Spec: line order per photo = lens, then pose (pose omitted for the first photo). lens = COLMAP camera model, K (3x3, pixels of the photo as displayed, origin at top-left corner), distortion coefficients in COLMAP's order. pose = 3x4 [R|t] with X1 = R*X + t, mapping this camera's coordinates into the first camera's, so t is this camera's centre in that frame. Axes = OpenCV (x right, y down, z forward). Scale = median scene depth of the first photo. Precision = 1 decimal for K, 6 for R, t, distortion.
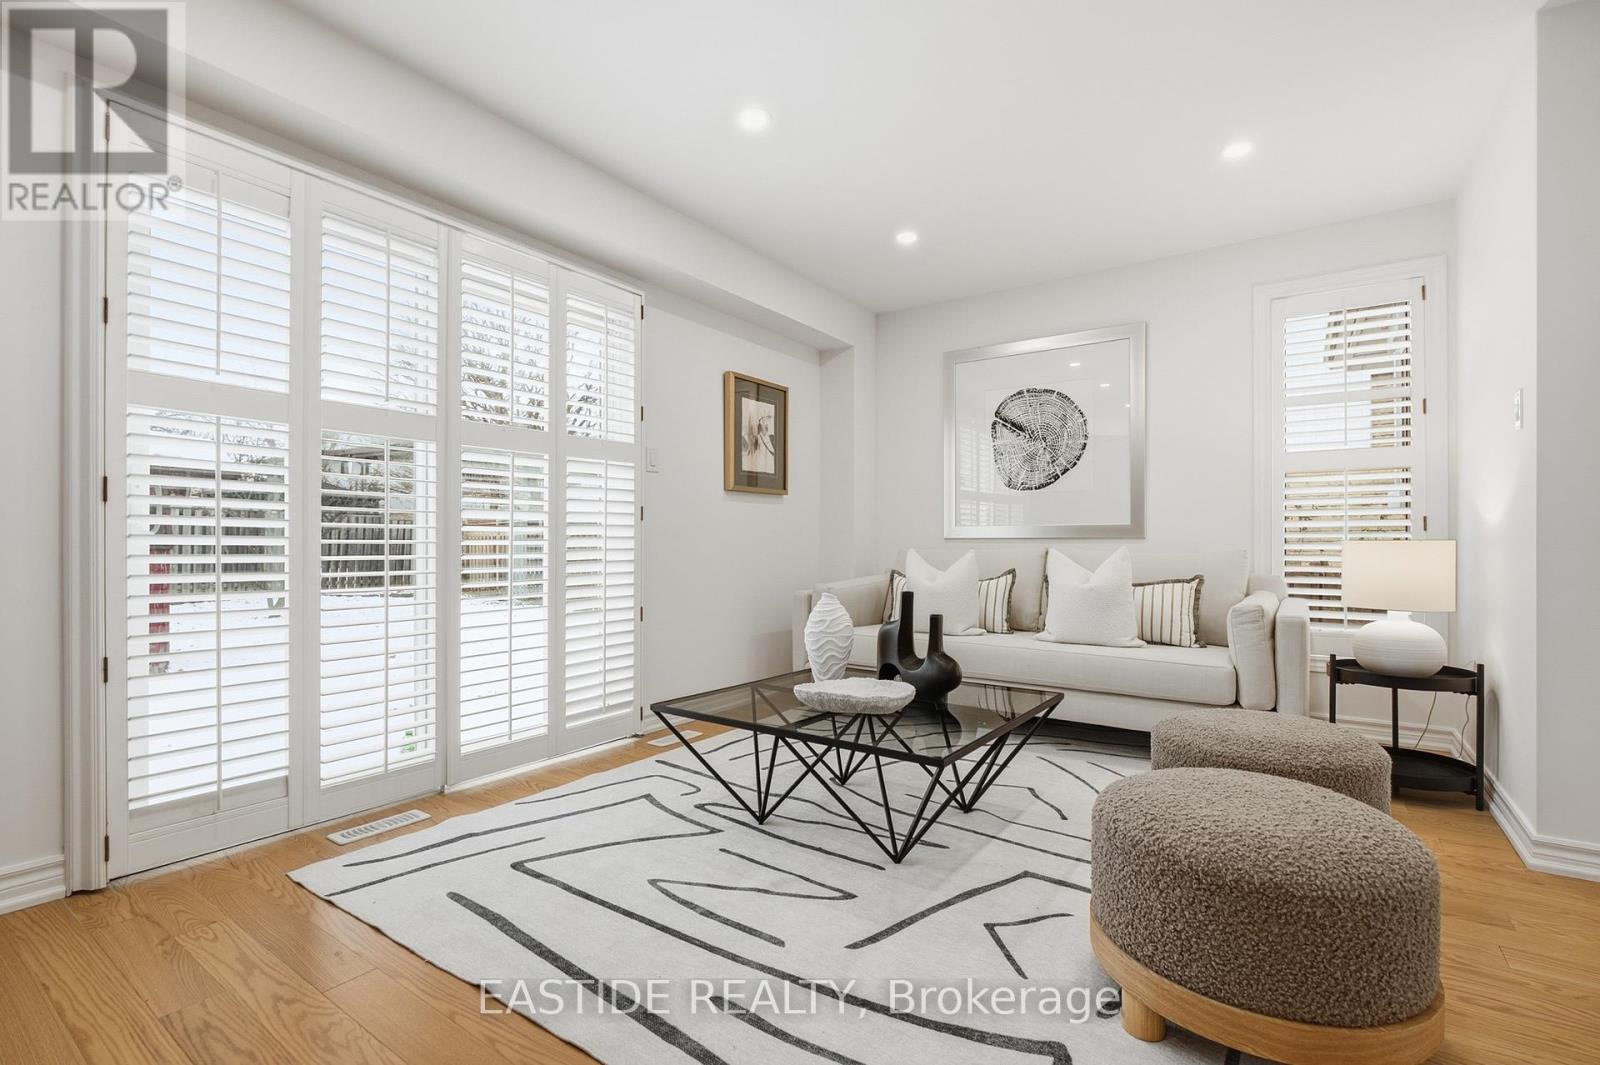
lens RADIAL K [[721.3, 0, 797.9], [0, 721.3, 540.7], [0, 0, 1]] dist [-0.011562, 0.000668]
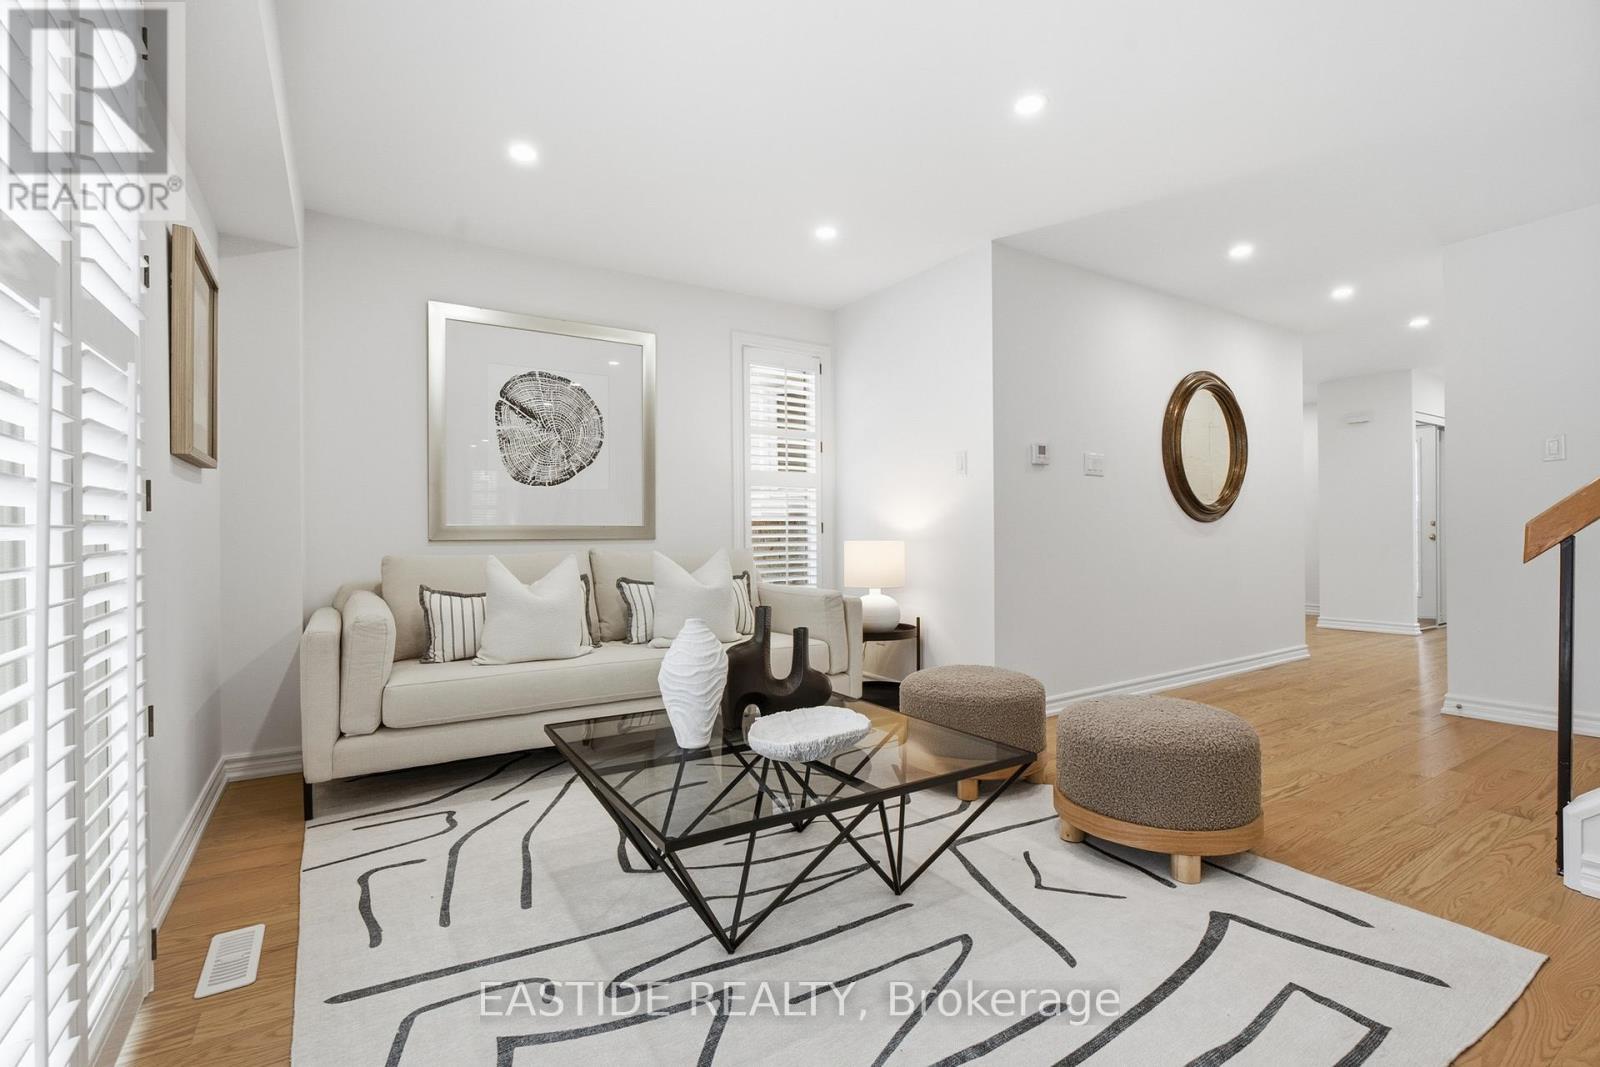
lens RADIAL K [[721.3, 0, 795.1], [0, 721.3, 528.1], [0, 0, 1]] dist [-0.011562, 0.000668]
pose [[0.386779, 0.005333, 0.922157, -0.386332], [0.005207, 0.999955, -0.007967, -0.010008], [-0.922158, 0.007883, 0.386734, 0.378870]]
